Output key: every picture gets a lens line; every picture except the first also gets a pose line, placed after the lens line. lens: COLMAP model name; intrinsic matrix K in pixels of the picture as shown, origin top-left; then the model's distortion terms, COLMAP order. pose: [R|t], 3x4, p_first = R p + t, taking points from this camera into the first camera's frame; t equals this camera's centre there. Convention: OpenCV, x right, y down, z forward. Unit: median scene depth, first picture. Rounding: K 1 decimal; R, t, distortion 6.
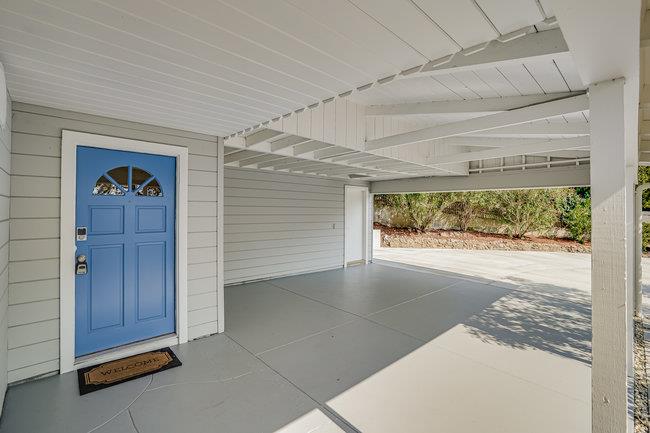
lens RADIAL K [[298.9, 0, 323.1], [0, 298.9, 213.7], [0, 0, 1]] dist [-0.041051, 0.012206]
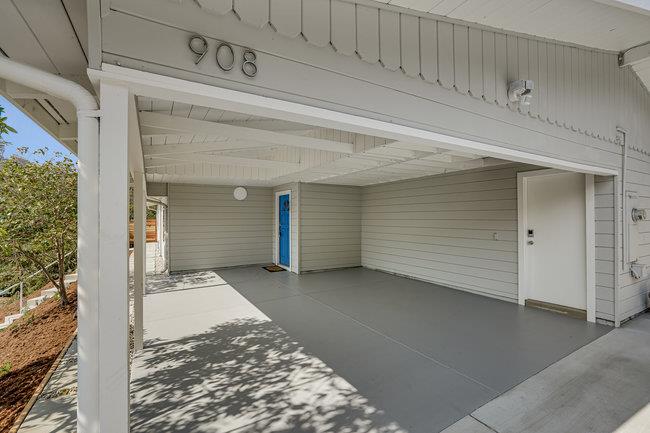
lens RADIAL K [[298.9, 0, 323.1], [0, 298.9, 213.7], [0, 0, 1]] dist [-0.041051, 0.012206]
pose [[-0.215967, -0.020453, -0.976187, 1.522390], [-0.009691, 0.999776, -0.018803, 0.012199], [0.976353, 0.005399, -0.216116, 1.459319]]
